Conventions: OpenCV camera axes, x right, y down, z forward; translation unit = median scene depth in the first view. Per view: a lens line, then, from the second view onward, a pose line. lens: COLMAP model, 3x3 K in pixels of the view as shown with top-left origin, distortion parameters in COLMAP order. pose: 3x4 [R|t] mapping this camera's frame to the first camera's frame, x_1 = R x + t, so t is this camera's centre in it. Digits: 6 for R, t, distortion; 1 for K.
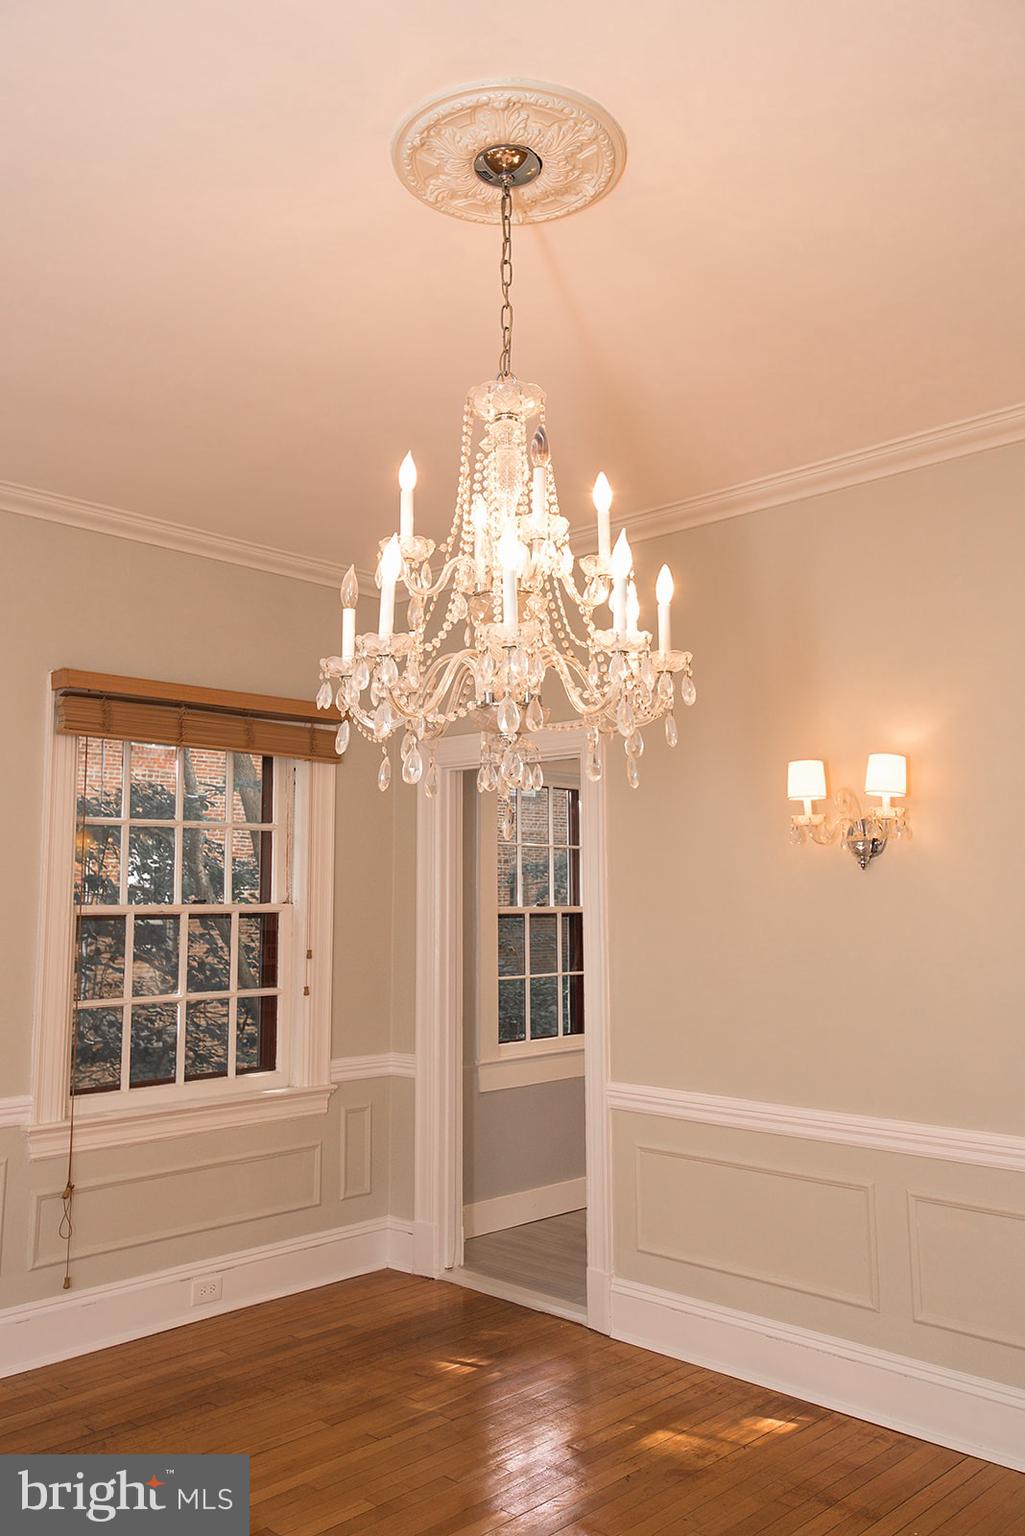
lens RADIAL K [[1248.8, 0, 512.5], [0, 1248.8, 768.0], [0, 0, 1]] dist [0.035388, -0.000229]
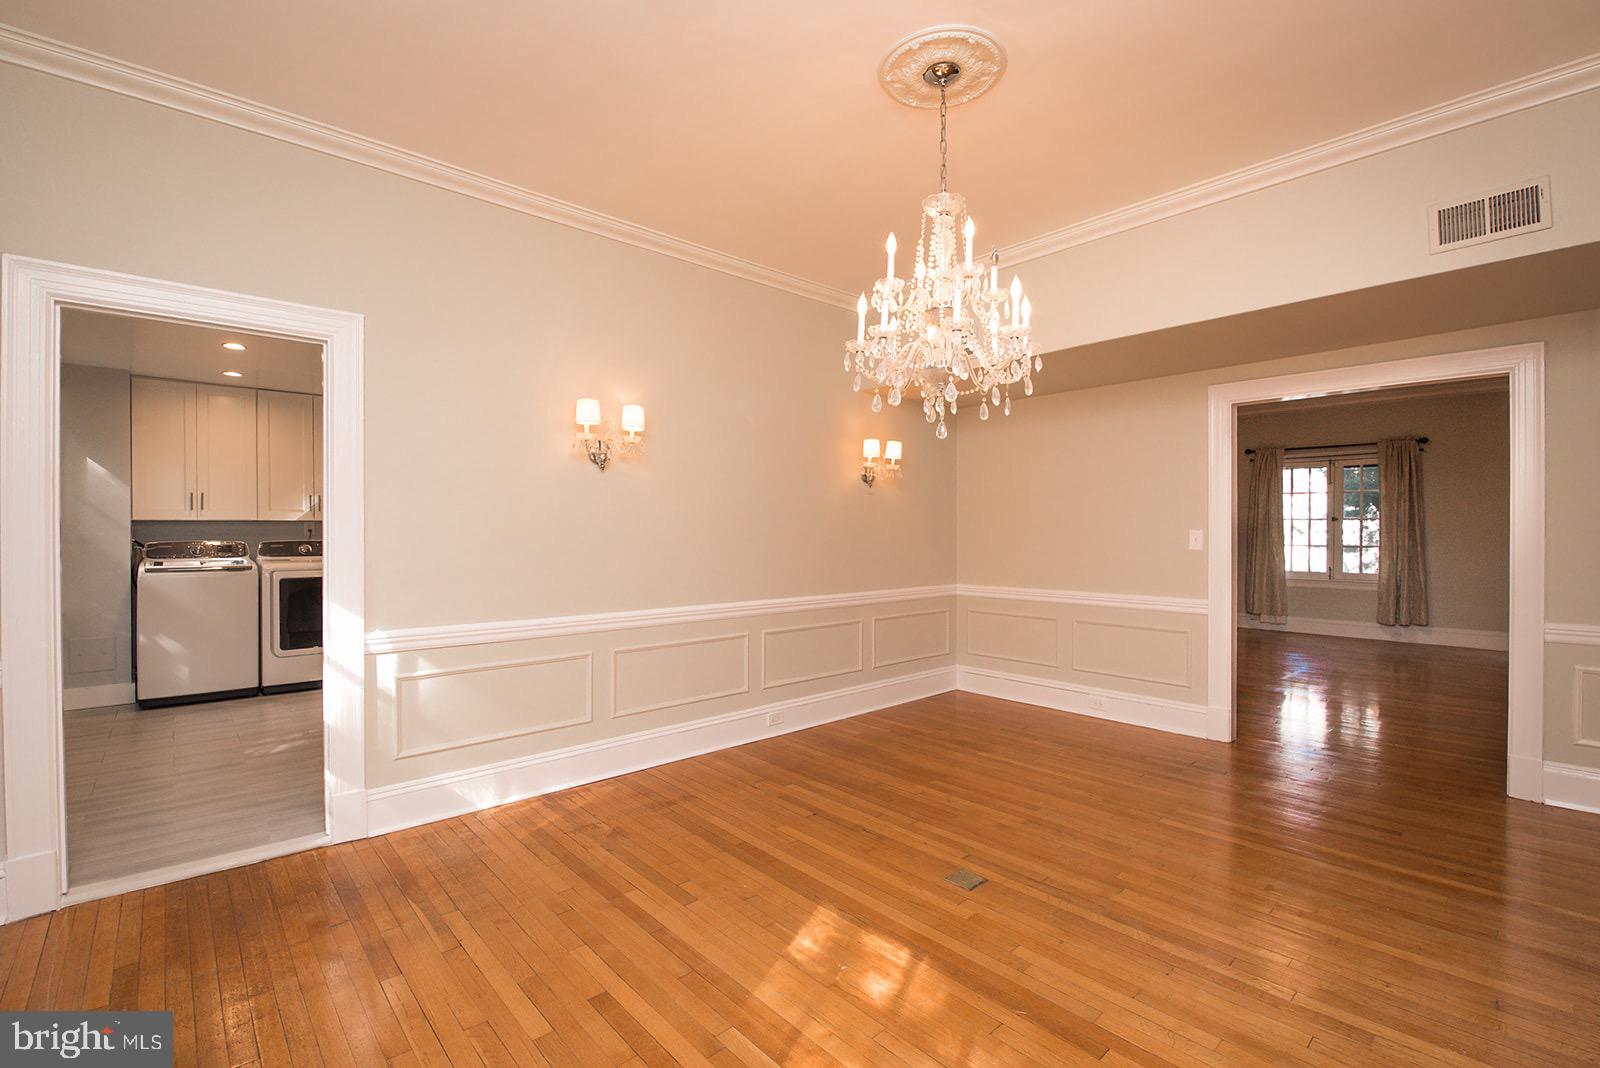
lens RADIAL K [[719.3, 0, 811.1], [0, 719.3, 530.2], [0, 0, 1]] dist [0.000585, -0.000469]
pose [[0.044486, 0.007113, 0.998985, -0.571128], [-0.106413, 0.994319, -0.002341, 0.113155], [-0.993326, -0.106201, 0.044990, 0.560260]]
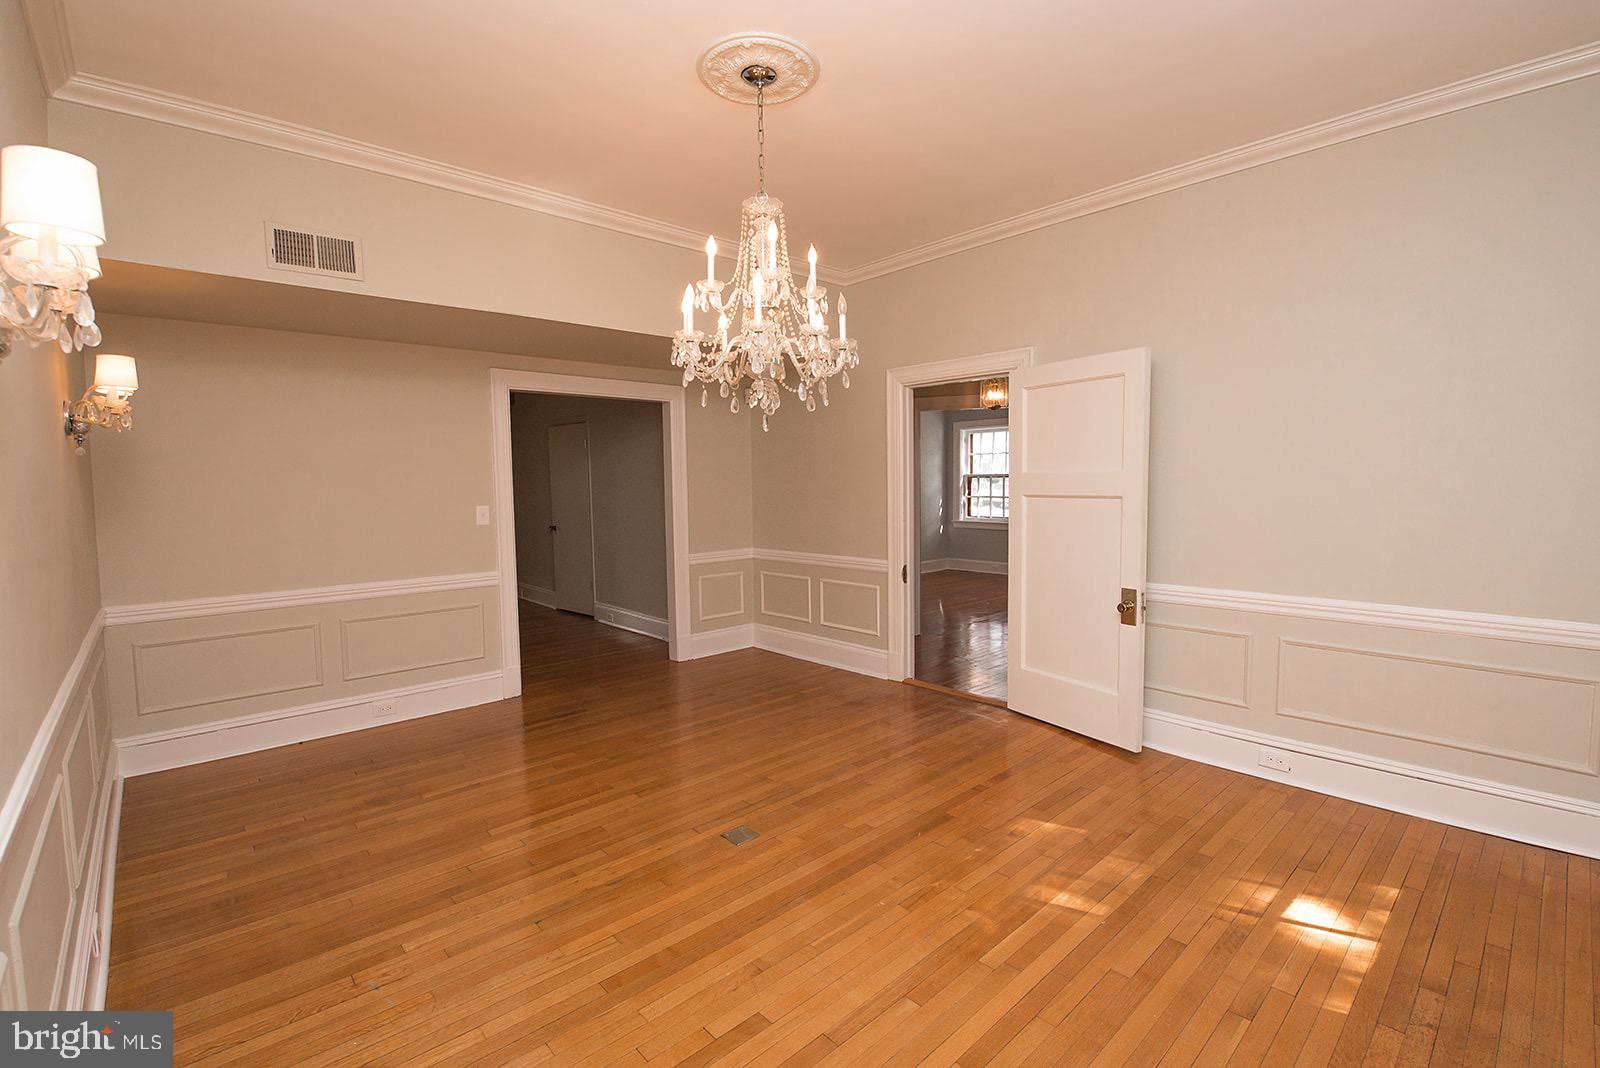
lens RADIAL K [[719.3, 0, 811.1], [0, 719.3, 530.2], [0, 0, 1]] dist [0.000585, -0.000469]
pose [[-0.999376, 0.016286, 0.031341, -0.061150], [0.015067, 0.999136, -0.038734, 0.135318], [-0.031945, -0.038238, -0.998758, 1.085499]]
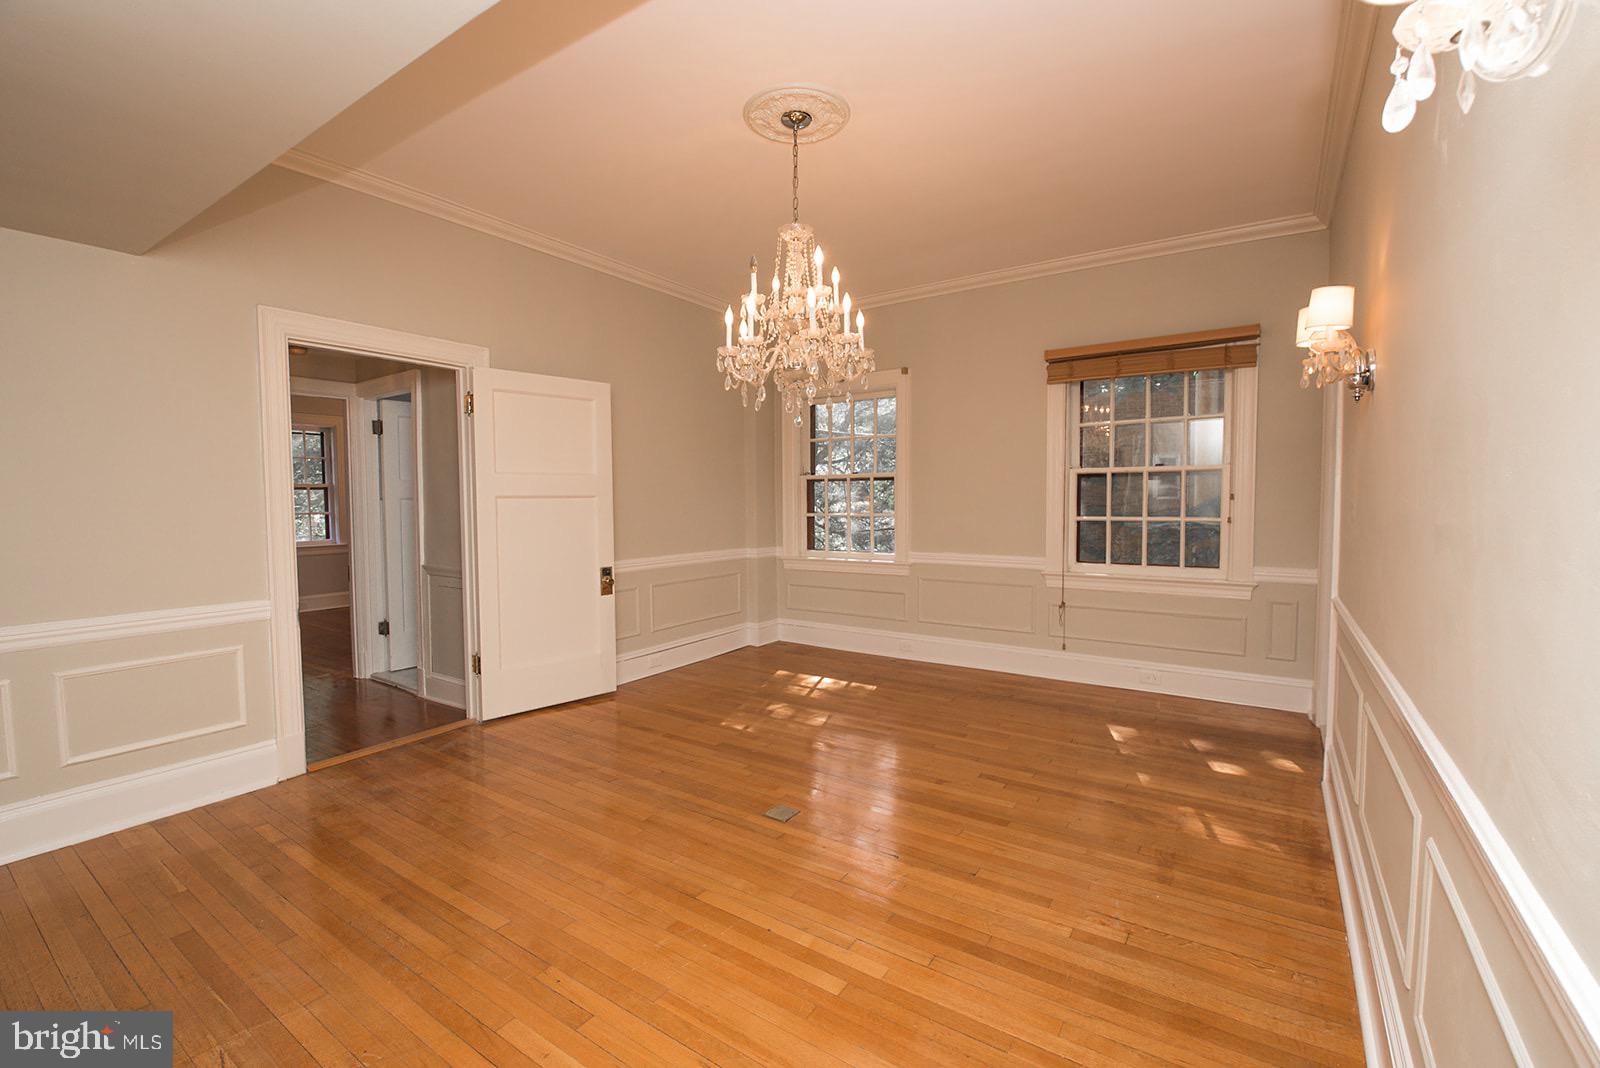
lens RADIAL K [[686.5, 0, 800.0], [0, 686.5, 534.0], [0, 0, 1]] dist [0.017471, -0.000028]
pose [[0.196455, 0.057184, -0.978844, 0.640950], [0.109232, 0.990807, 0.079806, 0.077966], [0.974409, -0.122600, 0.188403, 0.358979]]
